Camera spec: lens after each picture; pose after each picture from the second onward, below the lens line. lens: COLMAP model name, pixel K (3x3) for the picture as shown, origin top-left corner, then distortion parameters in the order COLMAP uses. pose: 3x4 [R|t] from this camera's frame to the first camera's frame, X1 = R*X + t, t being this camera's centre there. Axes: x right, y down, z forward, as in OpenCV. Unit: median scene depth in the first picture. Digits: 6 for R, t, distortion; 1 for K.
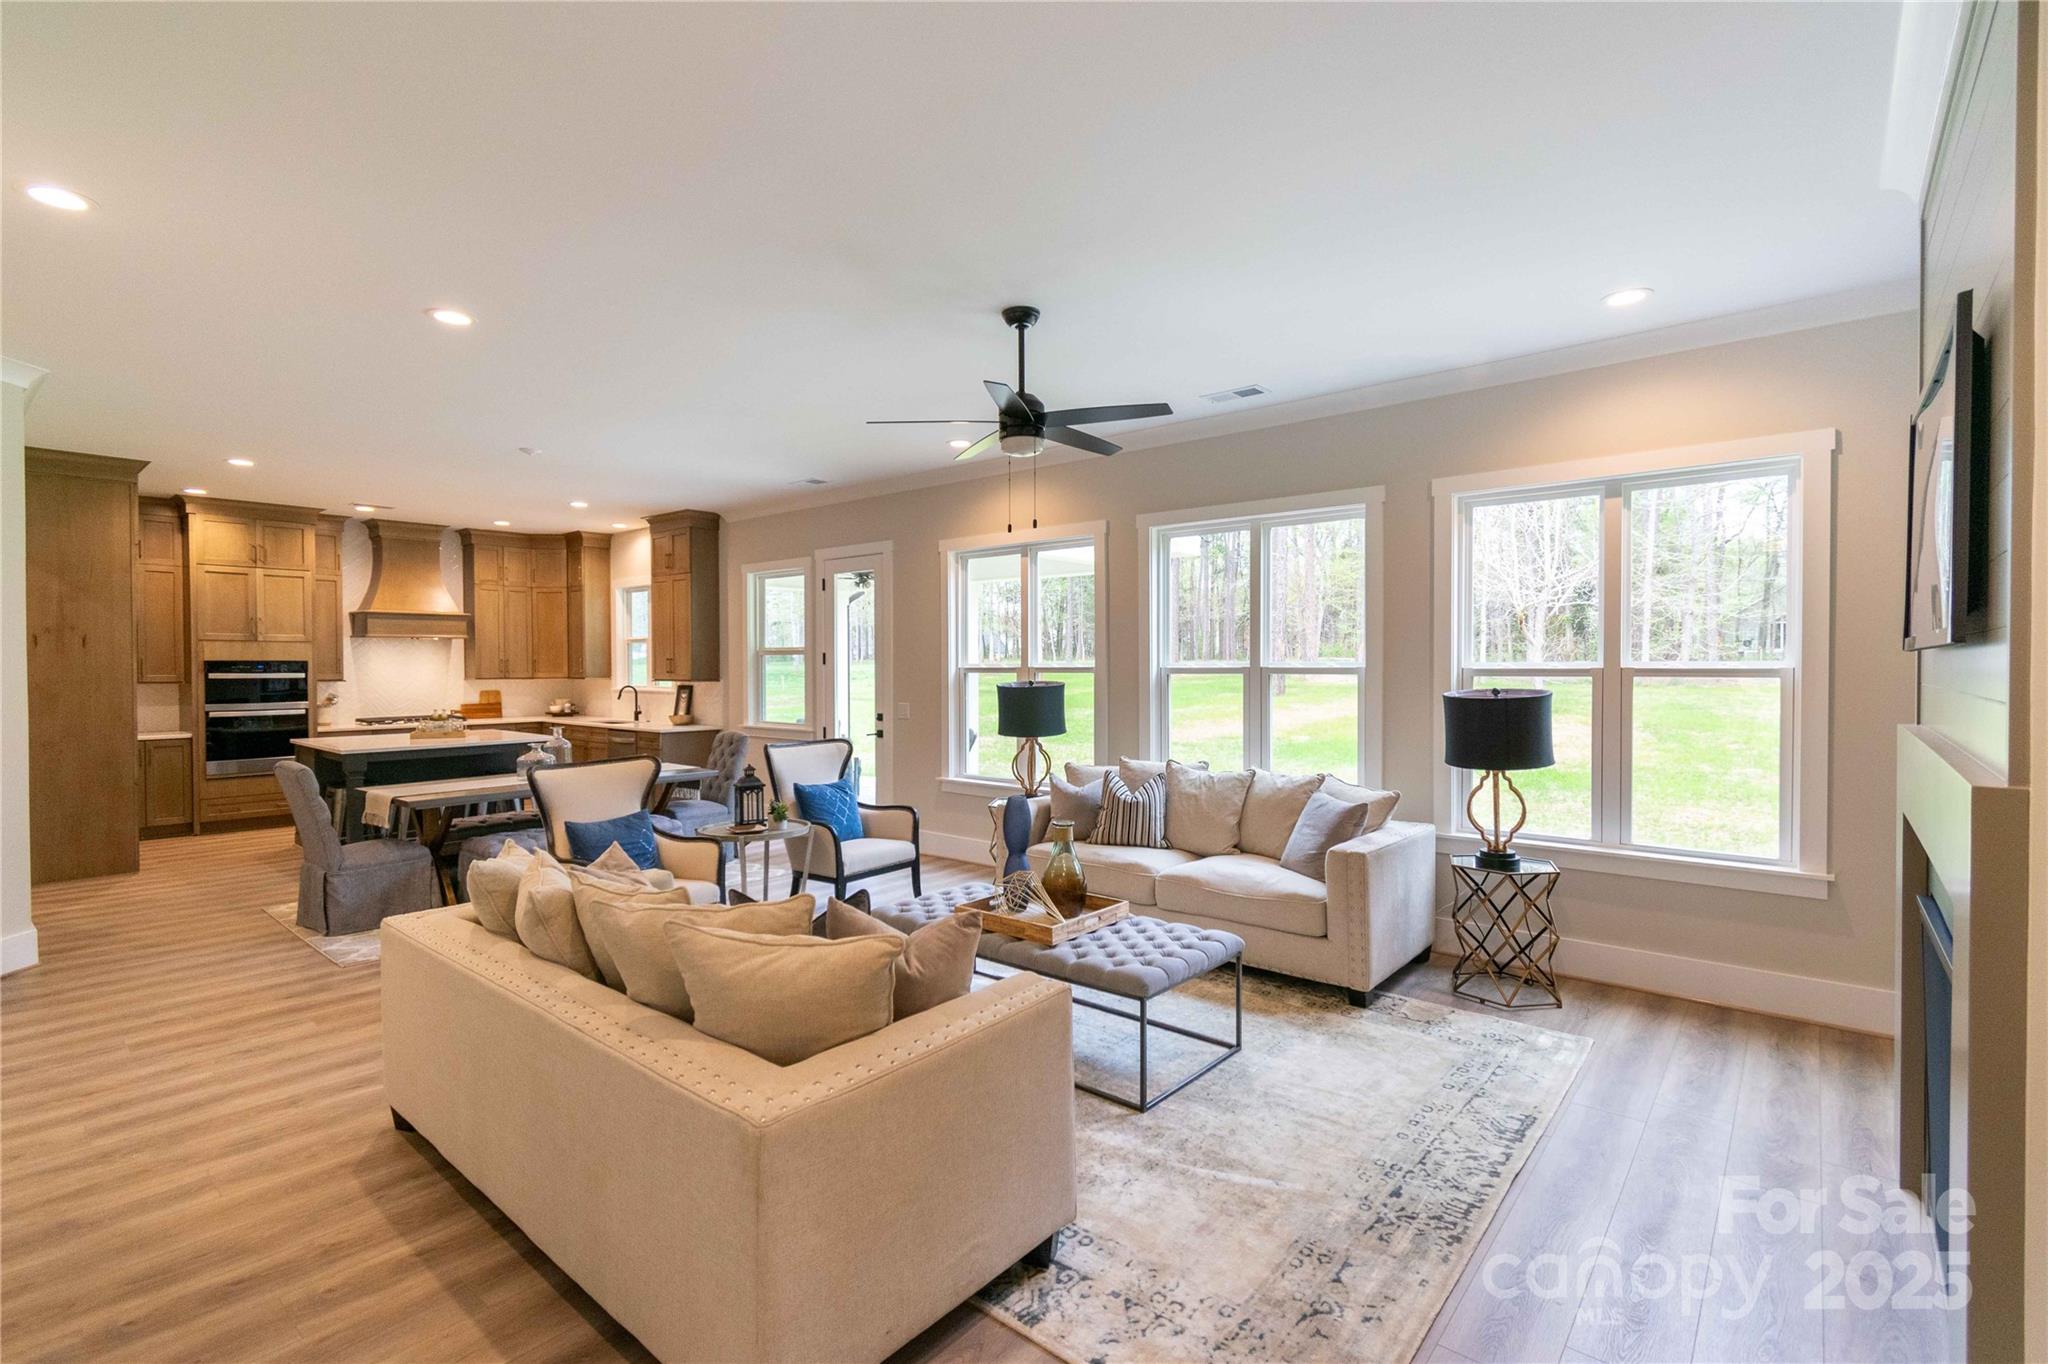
lens RADIAL K [[923.1, 0, 1029.8], [0, 923.1, 685.3], [0, 0, 1]] dist [0.003579, -0.003264]
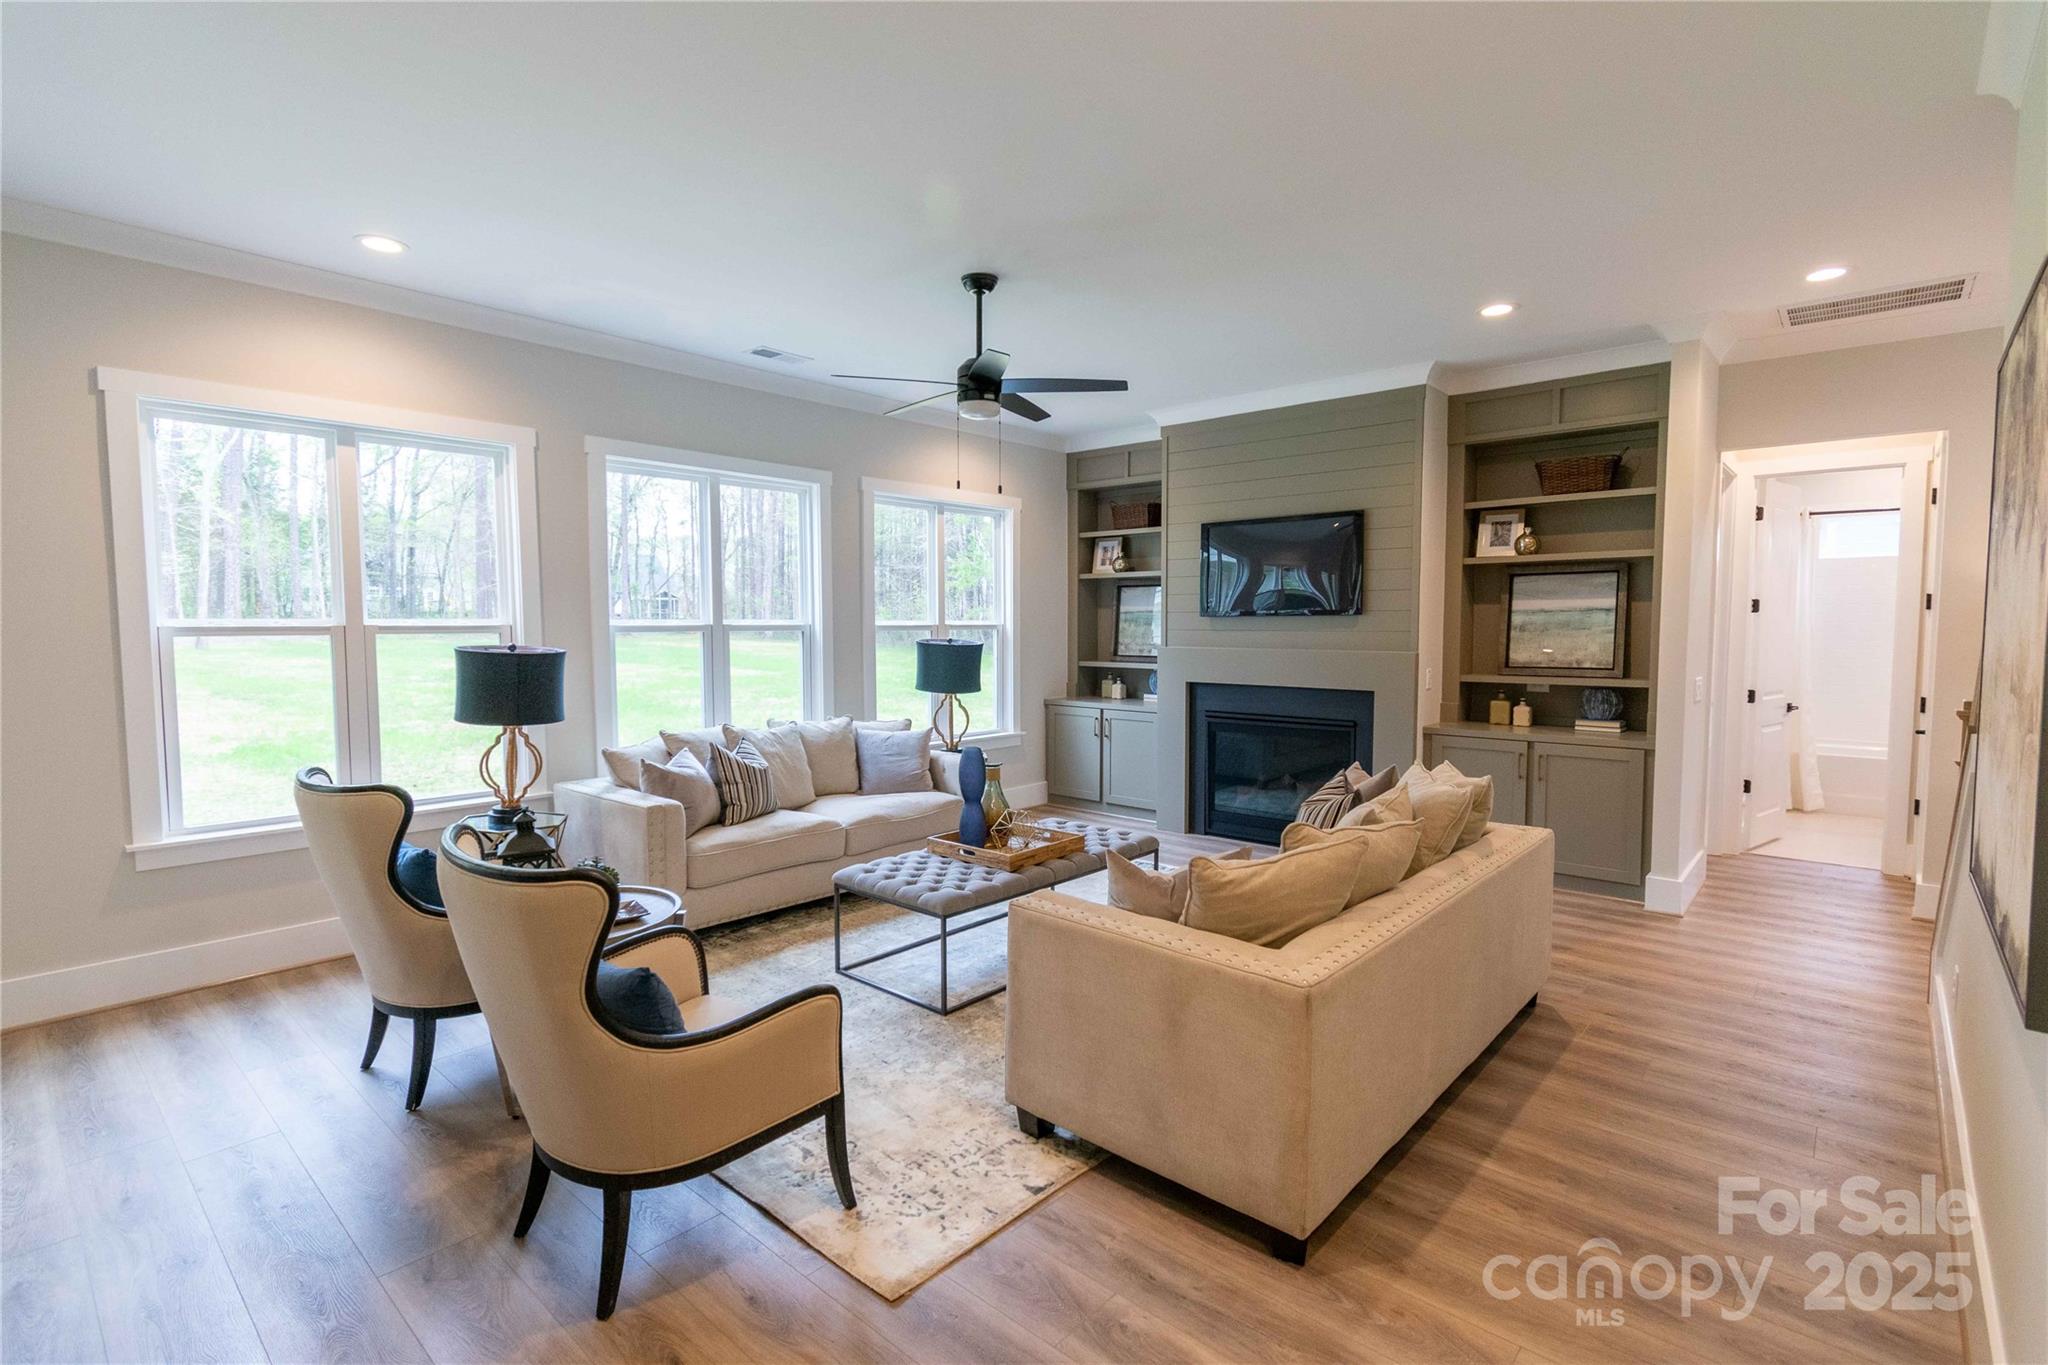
lens RADIAL K [[923.1, 0, 1036.3], [0, 923.1, 676.2], [0, 0, 1]] dist [0.003579, -0.003264]
pose [[0.041988, -0.057392, 0.997468, -0.493312], [0.019357, 0.998208, 0.056620, -0.008797], [-0.998931, 0.016931, 0.043024, 0.415742]]
